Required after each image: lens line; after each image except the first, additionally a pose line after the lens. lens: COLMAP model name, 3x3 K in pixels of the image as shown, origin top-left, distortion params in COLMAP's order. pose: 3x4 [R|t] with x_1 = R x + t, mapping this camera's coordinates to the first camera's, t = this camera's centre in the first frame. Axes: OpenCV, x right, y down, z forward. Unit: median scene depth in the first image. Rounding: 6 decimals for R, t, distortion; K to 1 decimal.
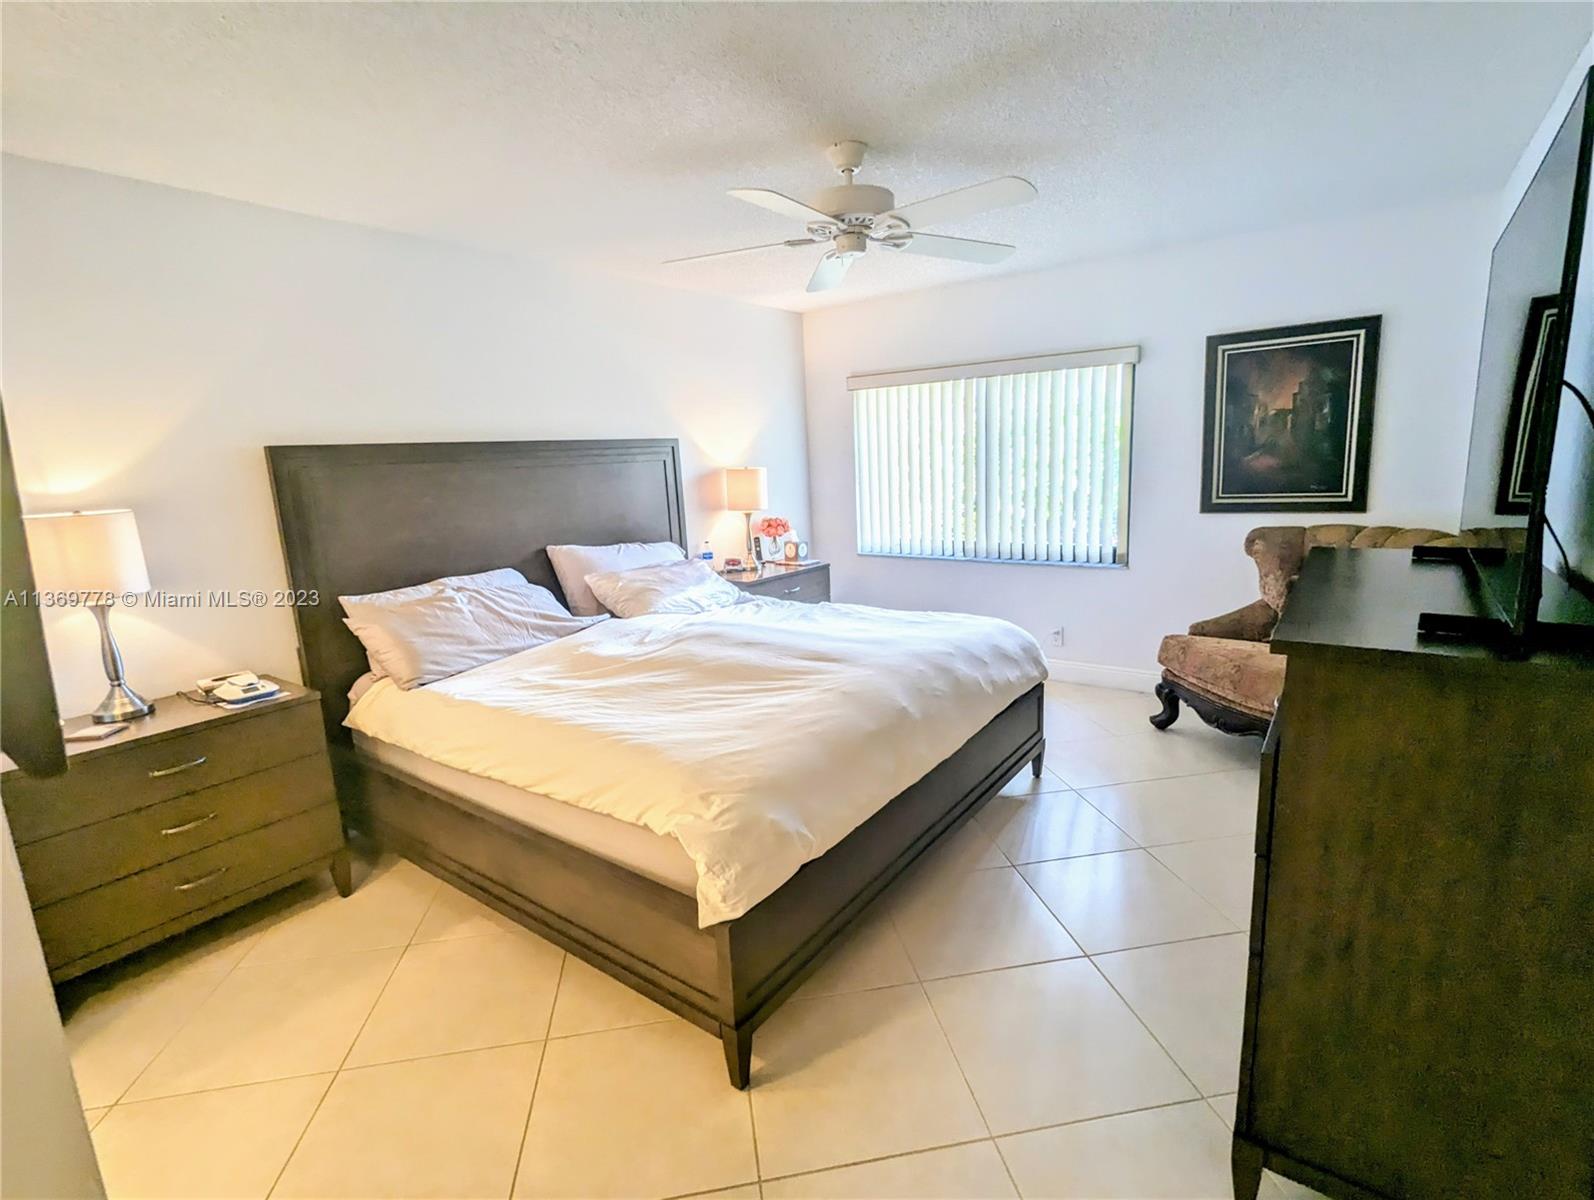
lens RADIAL K [[751.9, 0, 800.8], [0, 751.9, 595.4], [0, 0, 1]] dist [0.000466, 0.000028]
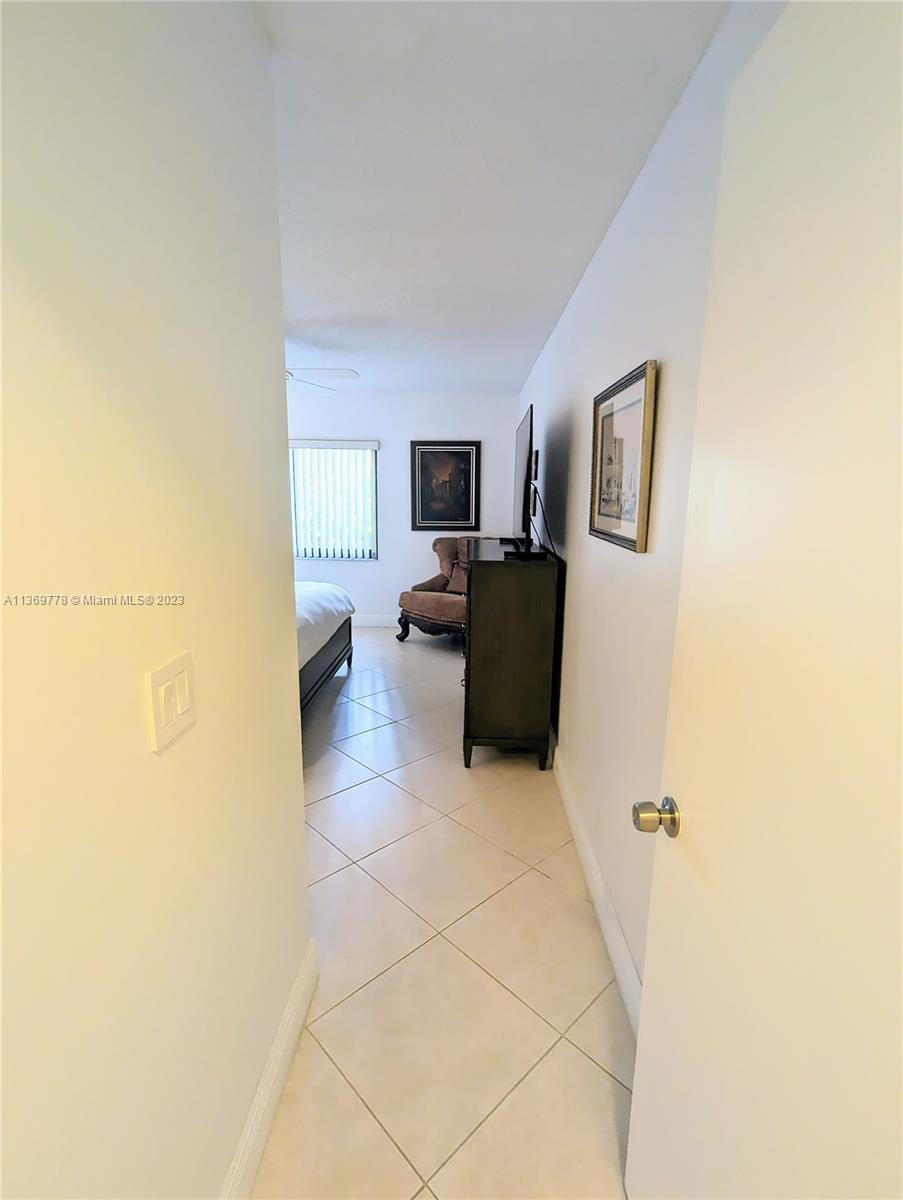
lens RADIAL K [[566.0, 0, 449.5], [0, 566.0, 604.1], [0, 0, 1]] dist [0.000466, 0.000028]
pose [[0.821601, -0.054913, 0.567412, -0.253100], [0.052906, 0.998399, 0.020017, 0.061607], [-0.567602, 0.013574, 0.823191, -0.286813]]
